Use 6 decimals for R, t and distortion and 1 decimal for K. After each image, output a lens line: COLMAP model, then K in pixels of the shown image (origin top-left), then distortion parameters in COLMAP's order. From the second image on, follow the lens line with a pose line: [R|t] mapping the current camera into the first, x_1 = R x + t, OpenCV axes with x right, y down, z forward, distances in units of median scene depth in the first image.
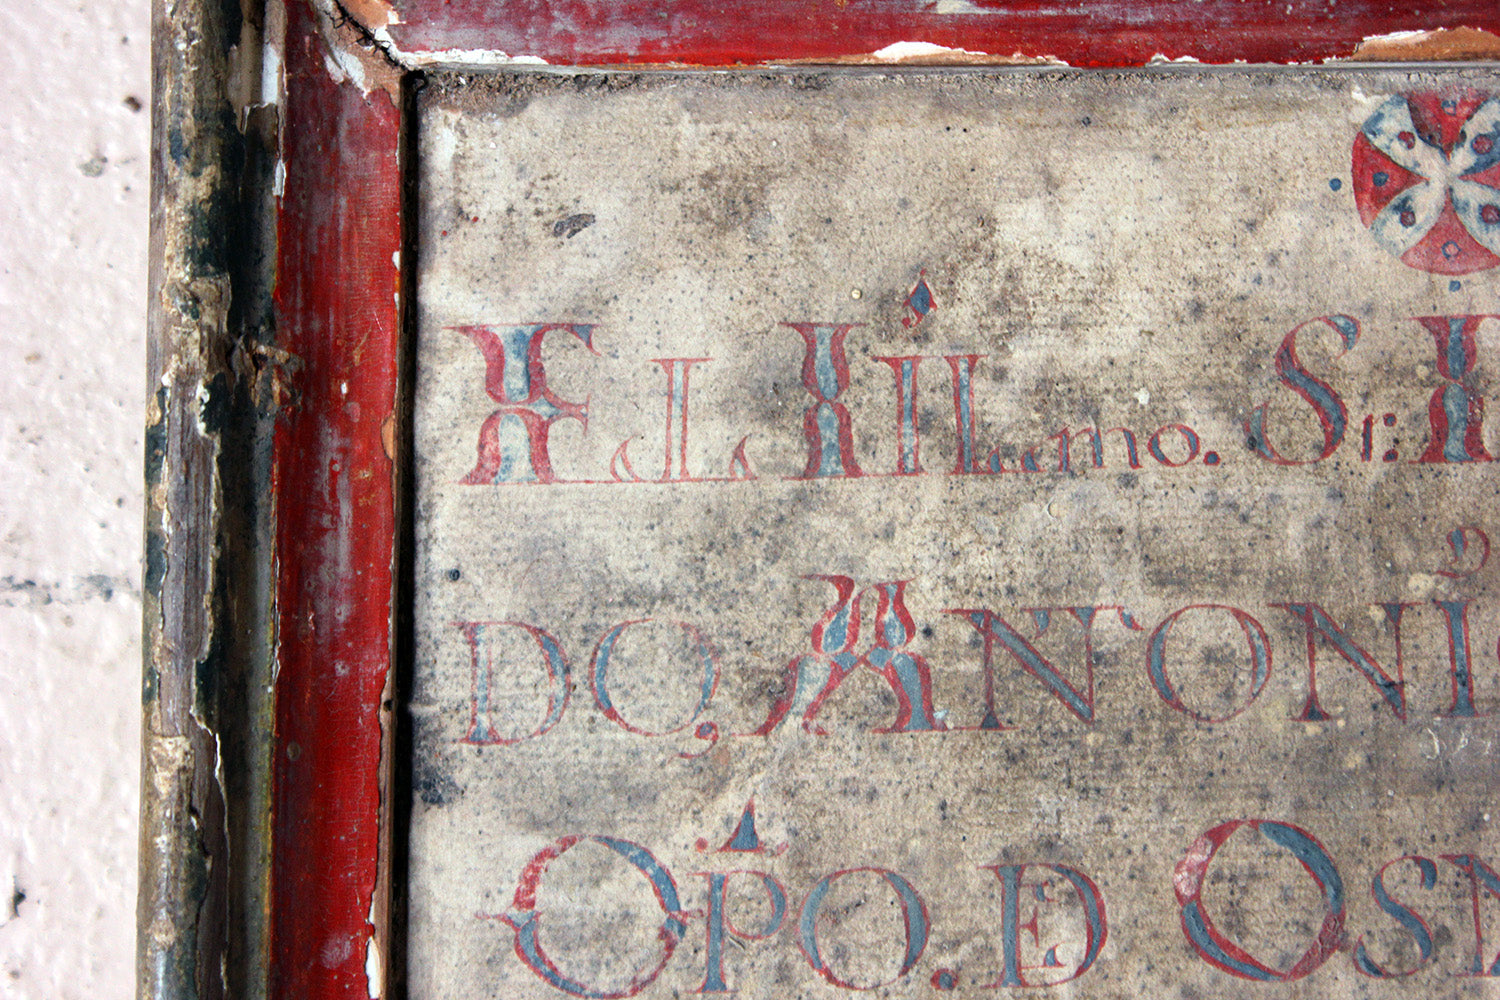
lens RADIAL K [[3527.8, 0, 751.7], [0, 3527.8, 494.6], [0, 0, 1]] dist [0.081311, -0.056521]
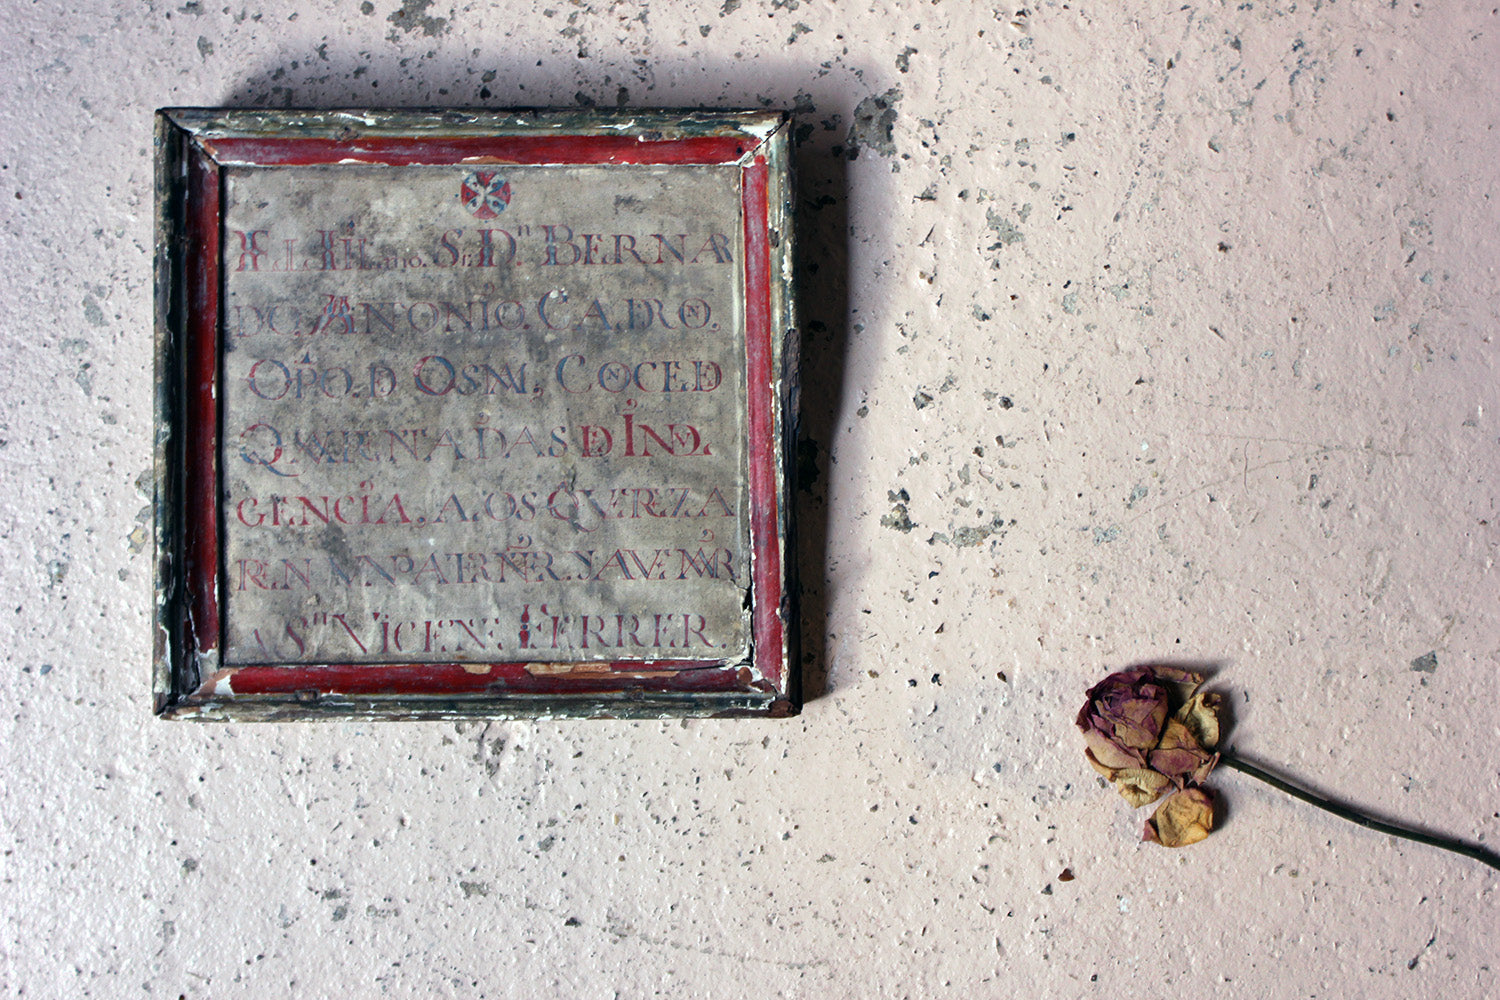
lens RADIAL K [[2351.9, 0, 749.9], [0, 2351.9, 509.2], [0, 0, 1]] dist [-0.034576, 0.090224]
pose [[0.999890, 0.003757, 0.014355, 0.459044], [-0.005291, 0.994094, 0.108390, -0.026035], [-0.013863, -0.108454, 0.994005, -1.660449]]
